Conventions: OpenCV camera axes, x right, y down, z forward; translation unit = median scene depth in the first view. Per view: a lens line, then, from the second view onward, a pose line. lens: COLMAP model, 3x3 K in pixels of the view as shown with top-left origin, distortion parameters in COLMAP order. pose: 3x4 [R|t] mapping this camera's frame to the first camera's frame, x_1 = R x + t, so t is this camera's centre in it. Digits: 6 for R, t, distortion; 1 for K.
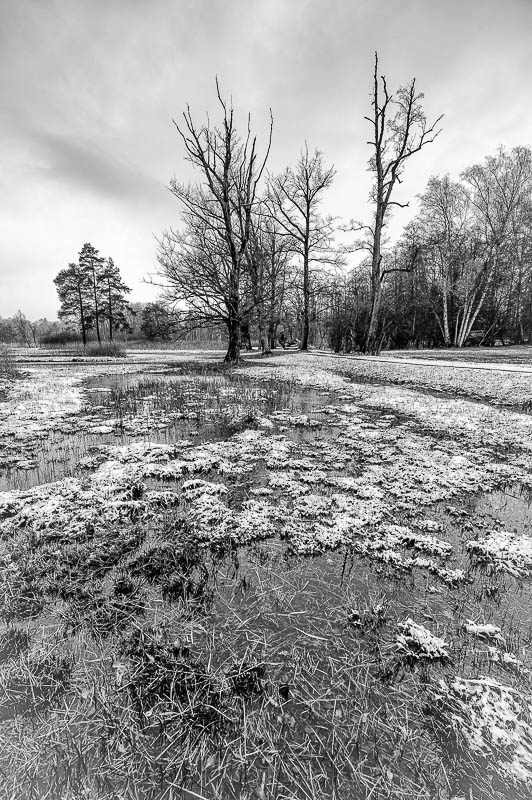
lens RADIAL K [[340.0, 0, 244.5], [0, 340.0, 436.1], [0, 0, 1]] dist [0.007658, 0.000067]
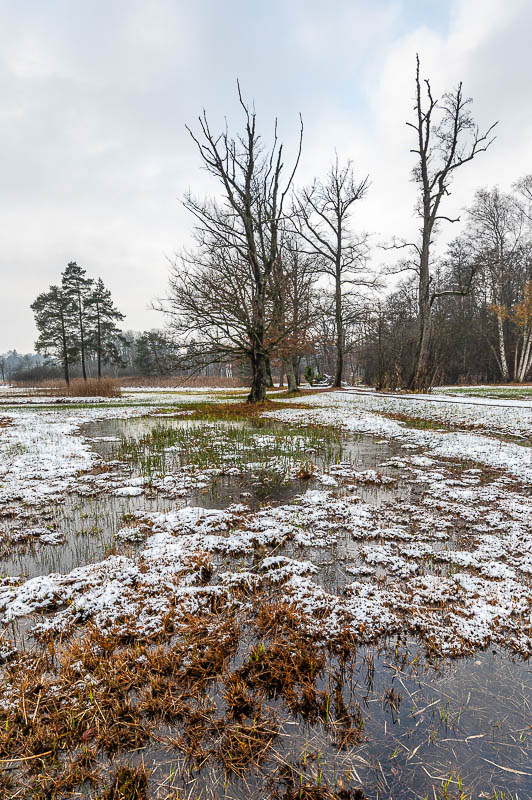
lens RADIAL K [[416.1, 0, 265.0], [0, 416.1, 462.9], [0, 0, 1]] dist [0.025289, -0.013468]
pose [[0.999805, -0.009481, 0.017298, -0.099123], [0.010613, 0.997727, -0.066550, -0.014741], [-0.016628, 0.066721, 0.997633, 0.000799]]
